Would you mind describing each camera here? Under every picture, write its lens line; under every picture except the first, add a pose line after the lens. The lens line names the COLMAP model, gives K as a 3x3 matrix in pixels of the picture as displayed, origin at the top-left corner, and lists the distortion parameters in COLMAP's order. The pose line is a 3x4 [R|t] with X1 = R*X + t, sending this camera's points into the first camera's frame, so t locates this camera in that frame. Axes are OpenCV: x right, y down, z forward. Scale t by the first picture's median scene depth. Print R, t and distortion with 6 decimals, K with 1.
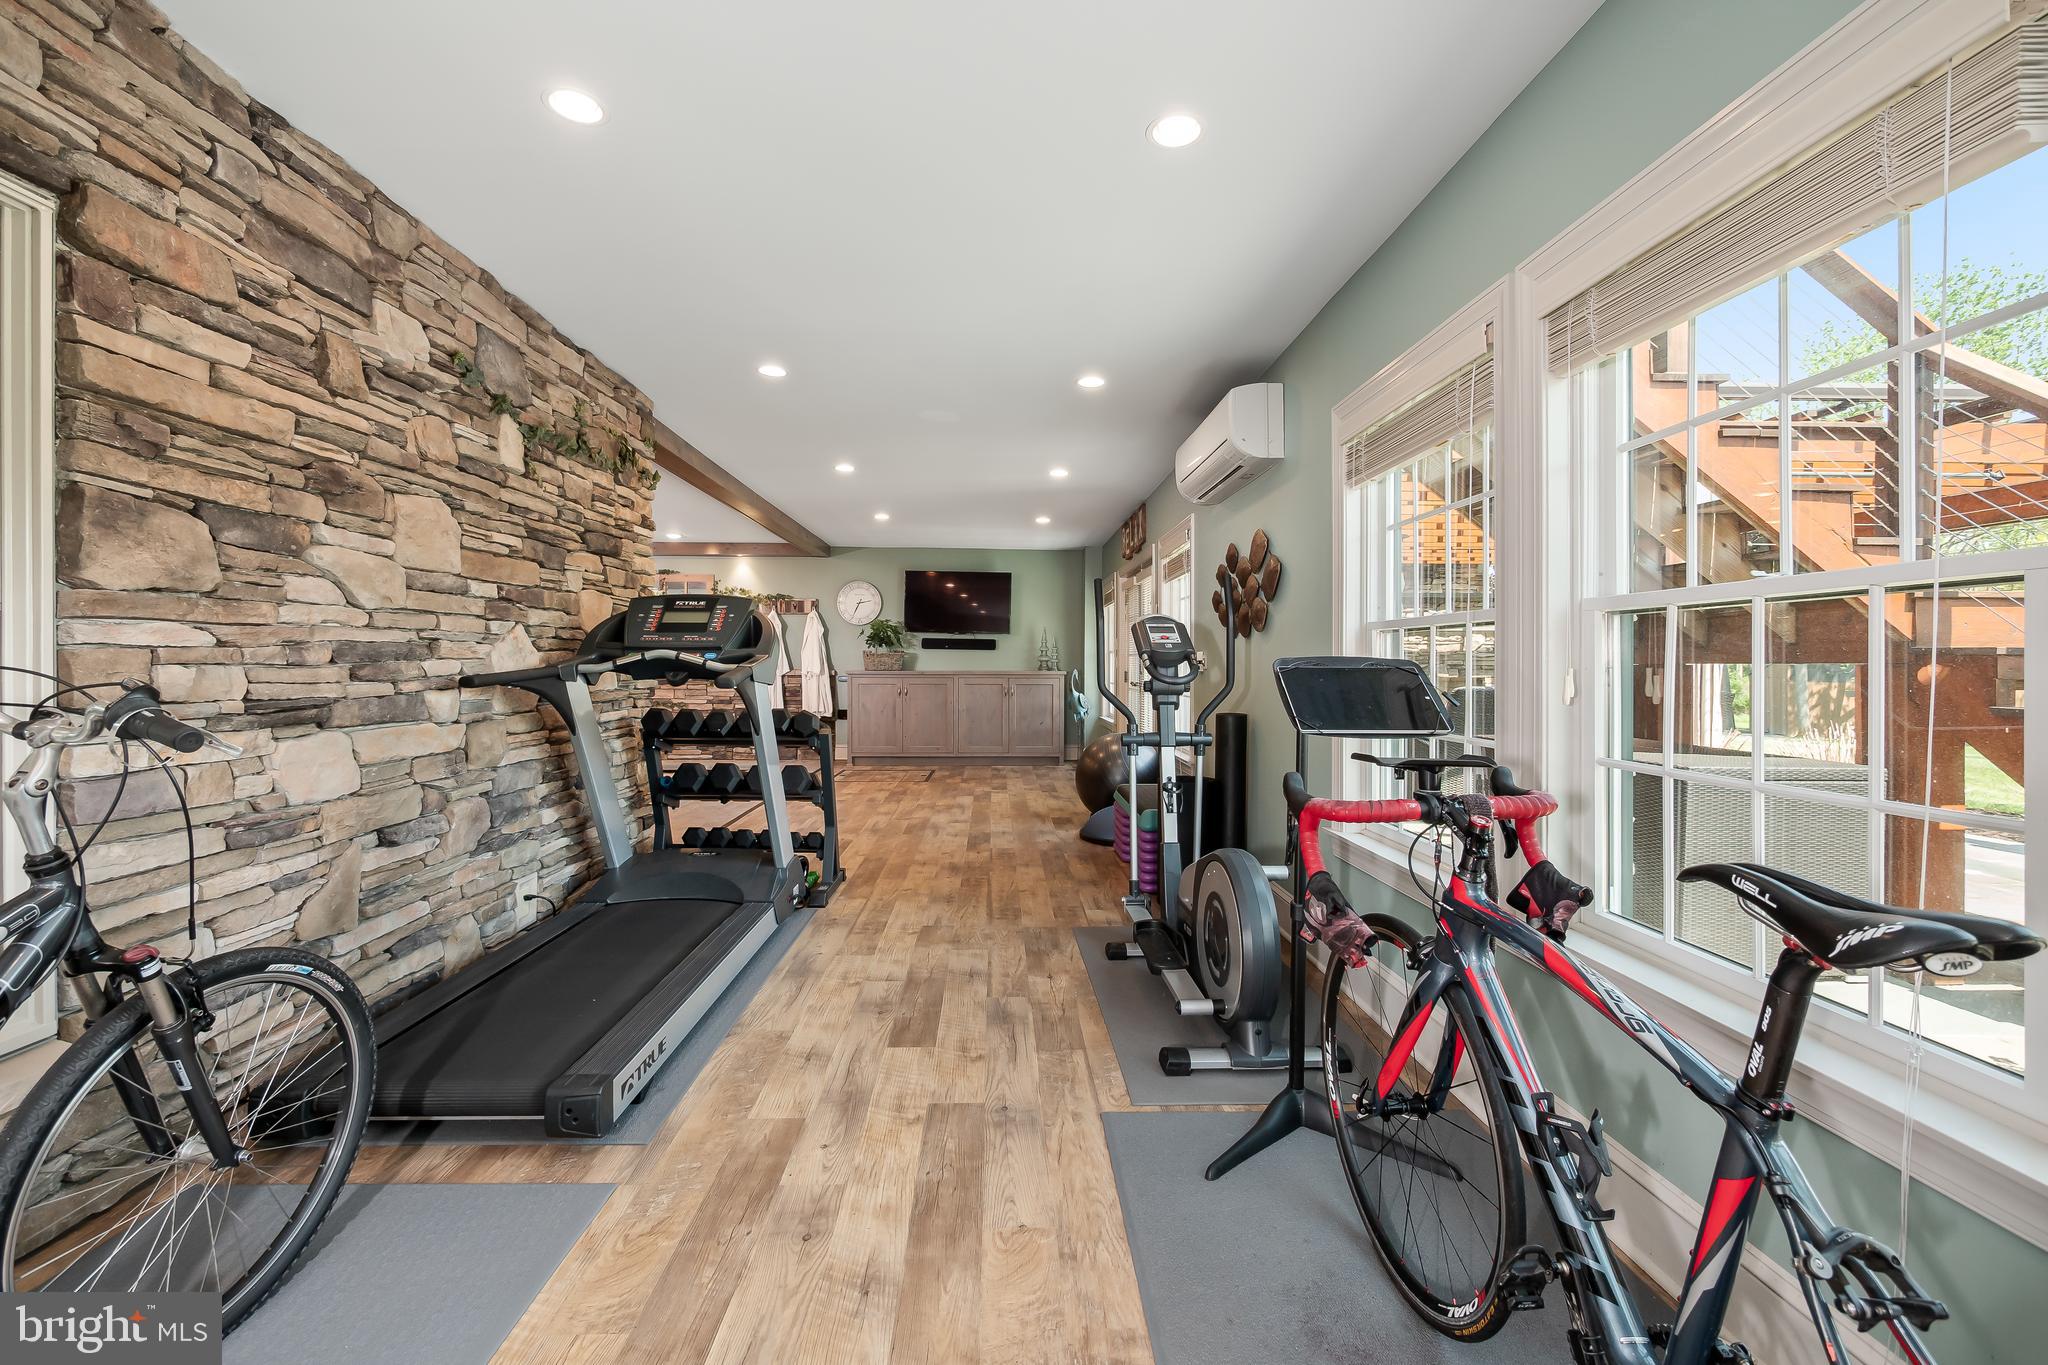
lens RADIAL K [[879.9, 0, 1023.9], [0, 879.9, 672.9], [0, 0, 1]] dist [-0.001427, -0.001087]
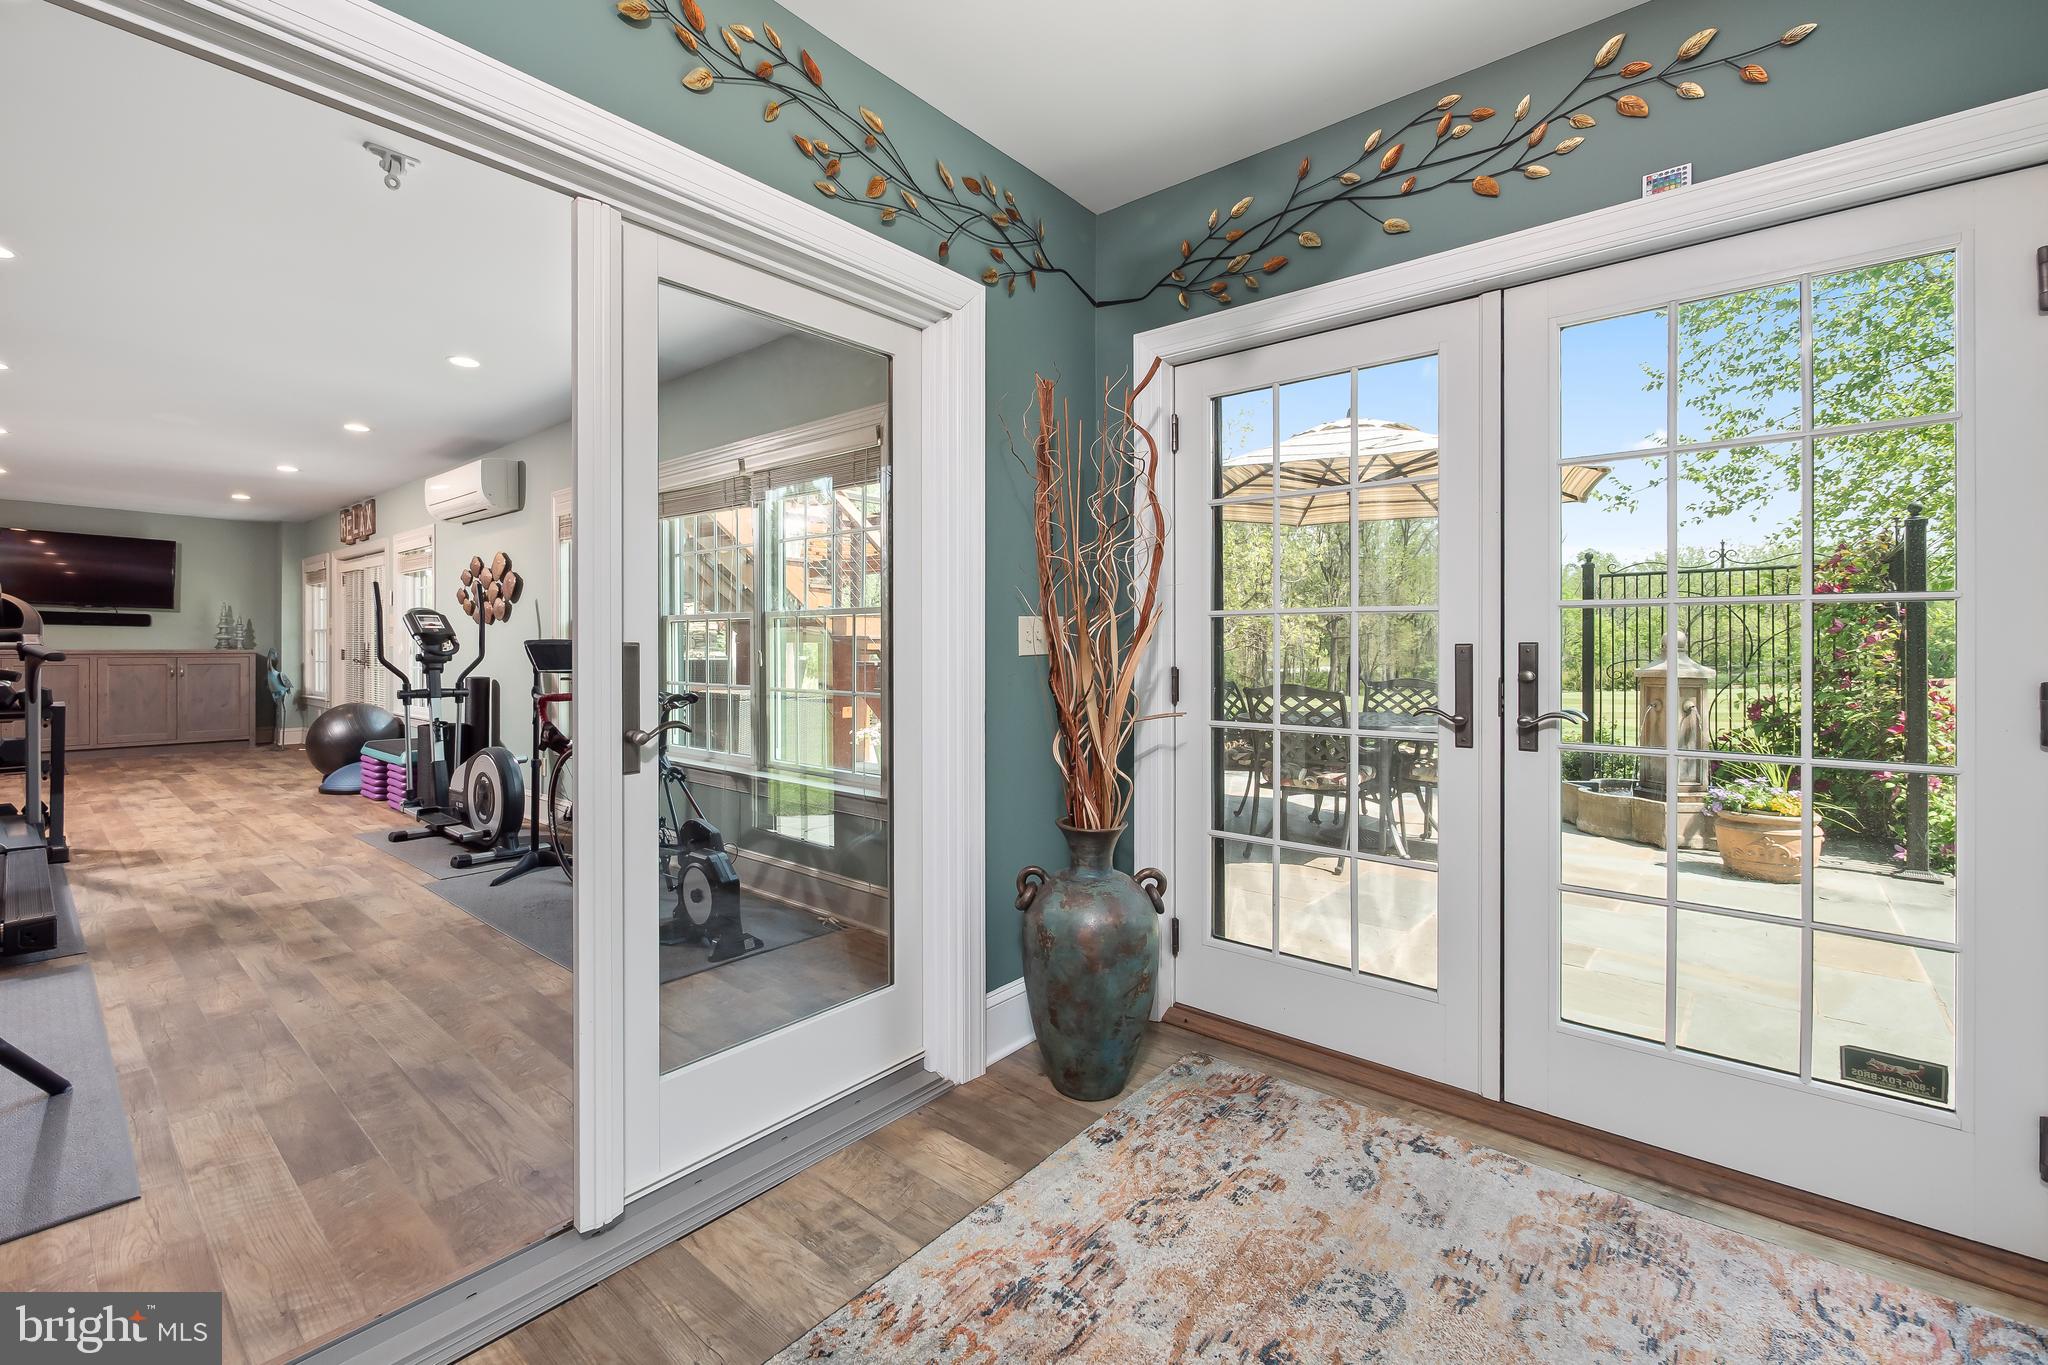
lens RADIAL K [[879.9, 0, 1042.1], [0, 879.9, 649.8], [0, 0, 1]] dist [-0.001427, -0.001087]
pose [[0.667665, -0.000454, 0.744462, -0.189362], [0.003937, 0.999988, -0.002920, 0.008016], [-0.744451, 0.004881, 0.667659, -0.557104]]
